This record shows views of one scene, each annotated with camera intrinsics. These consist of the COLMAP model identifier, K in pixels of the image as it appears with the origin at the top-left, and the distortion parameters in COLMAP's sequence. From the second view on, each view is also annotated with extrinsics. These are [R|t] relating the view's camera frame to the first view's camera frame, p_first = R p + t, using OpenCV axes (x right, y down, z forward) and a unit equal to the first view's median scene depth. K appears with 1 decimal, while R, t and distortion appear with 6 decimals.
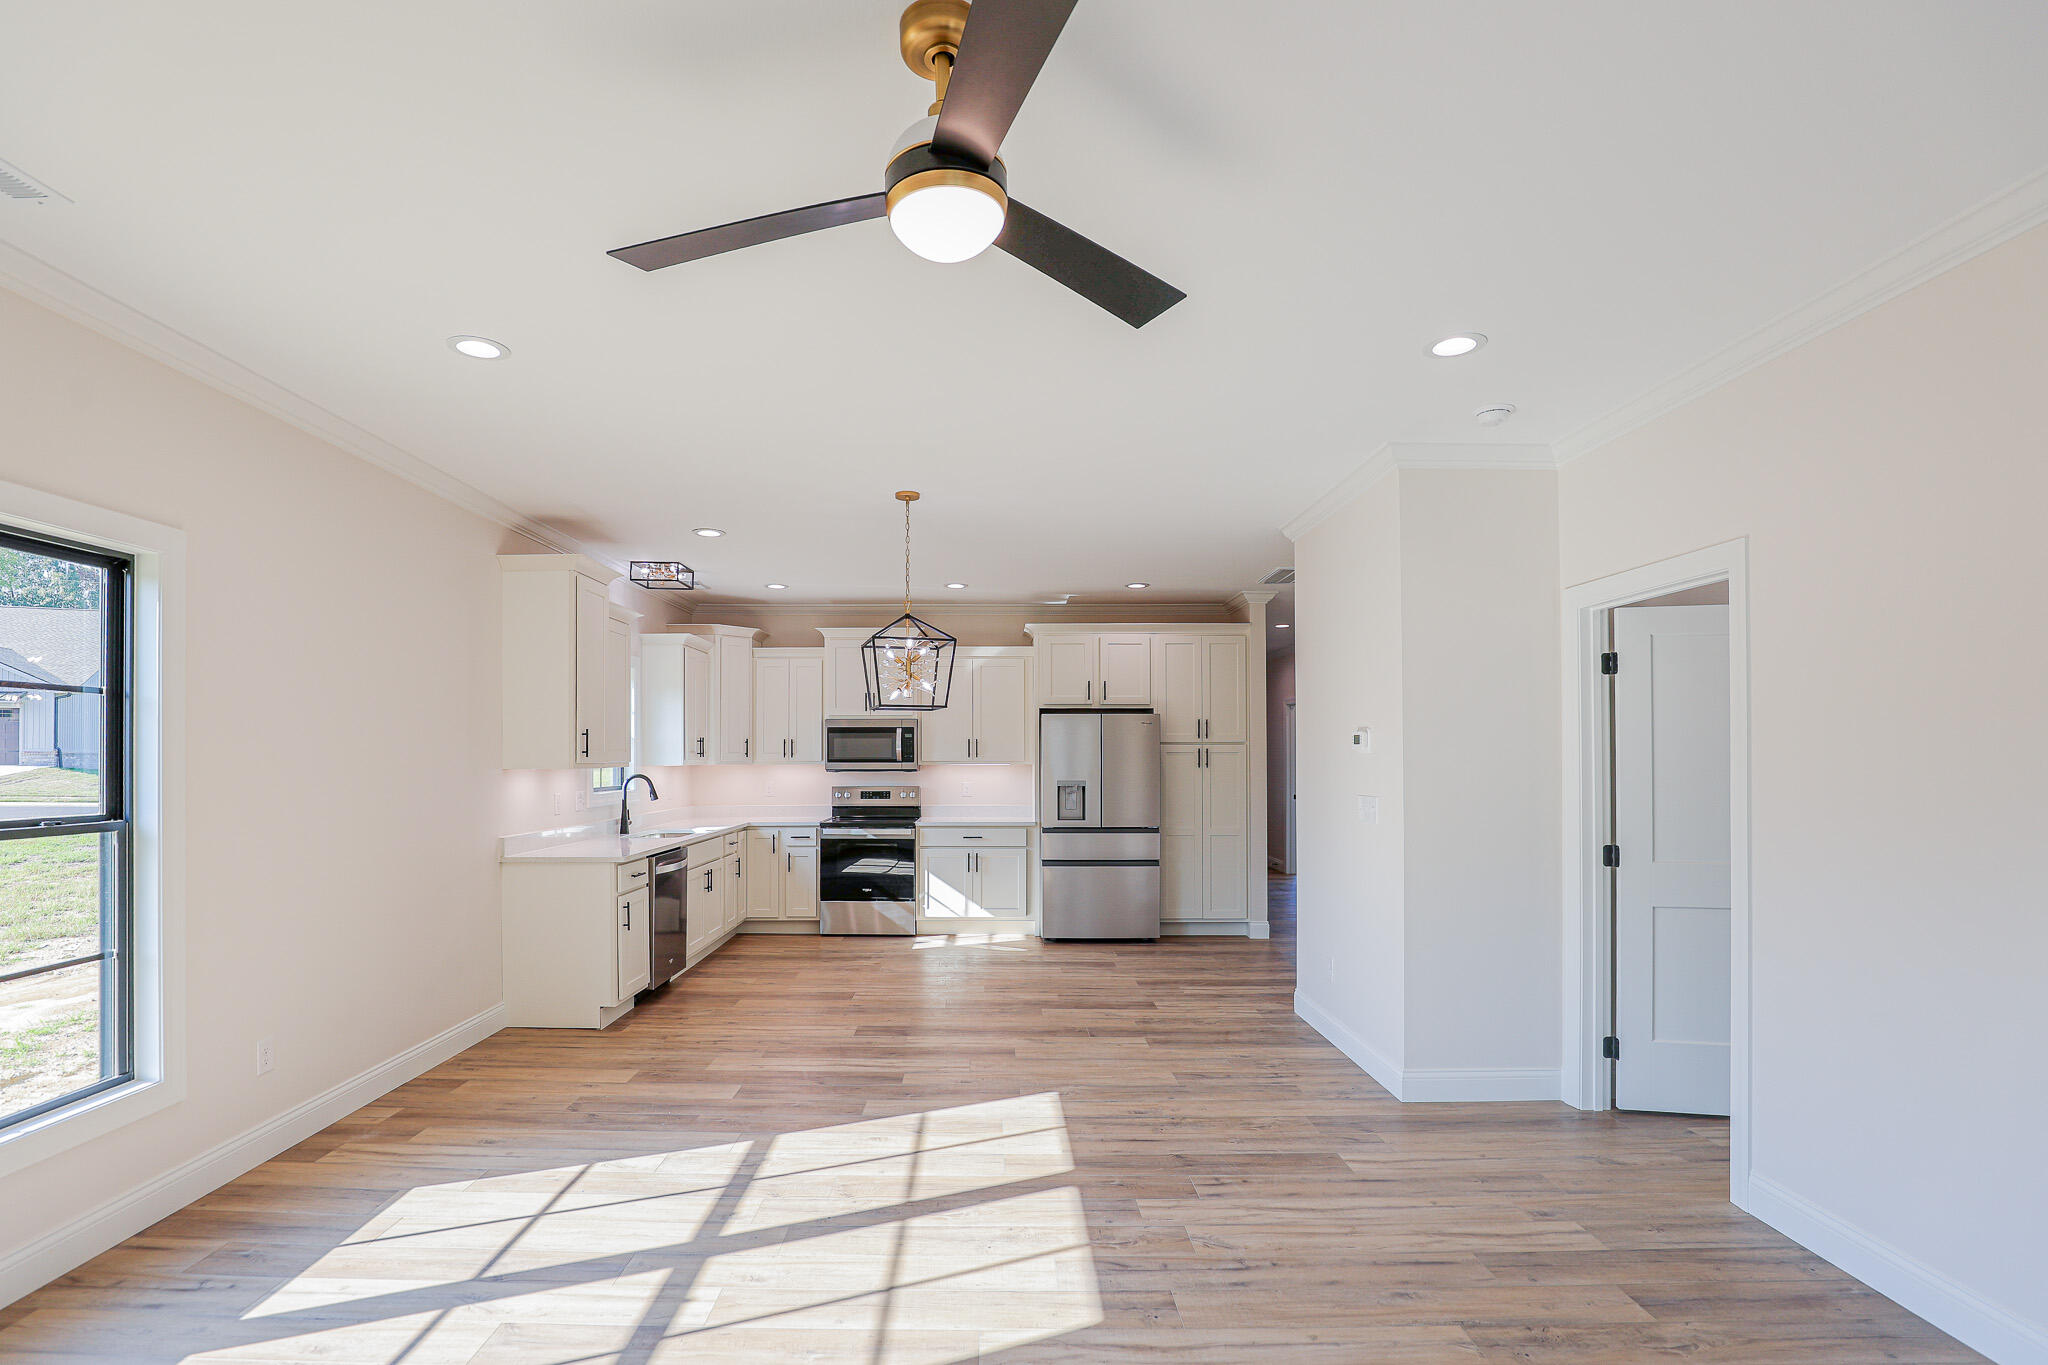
lens RADIAL K [[944.6, 0, 1001.3], [0, 944.6, 740.0], [0, 0, 1]] dist [-0.028232, 0.003649]
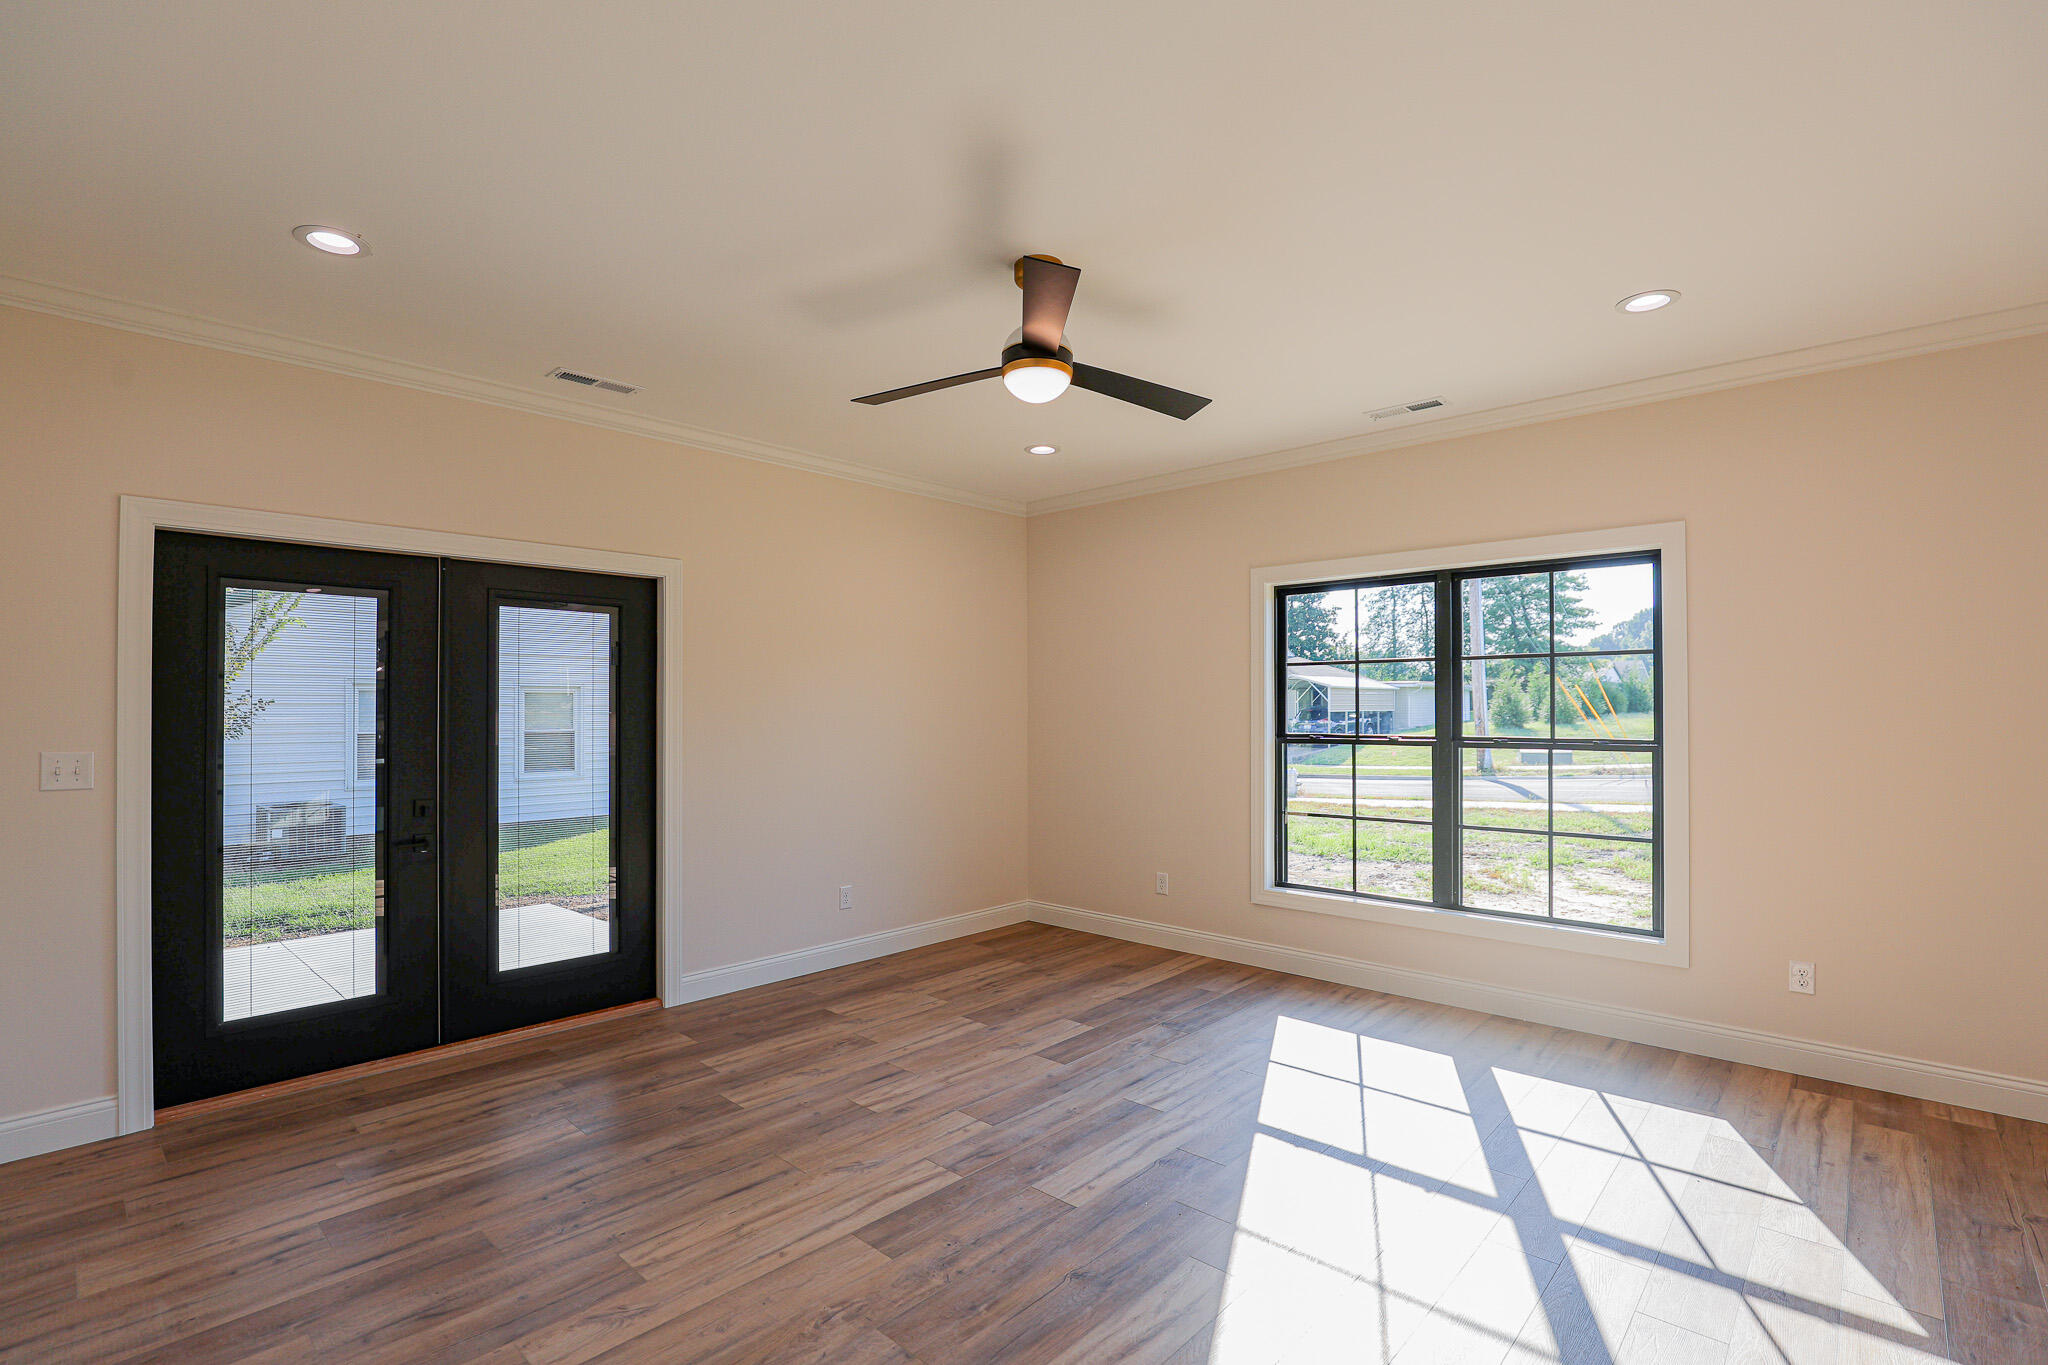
lens RADIAL K [[944.6, 0, 1008.5], [0, 944.6, 701.8], [0, 0, 1]] dist [-0.028232, 0.003649]
pose [[-0.691198, -0.004129, -0.722654, 0.257719], [0.014473, 0.999704, -0.019555, 0.012338], [0.722521, -0.023975, -0.690934, 0.455482]]
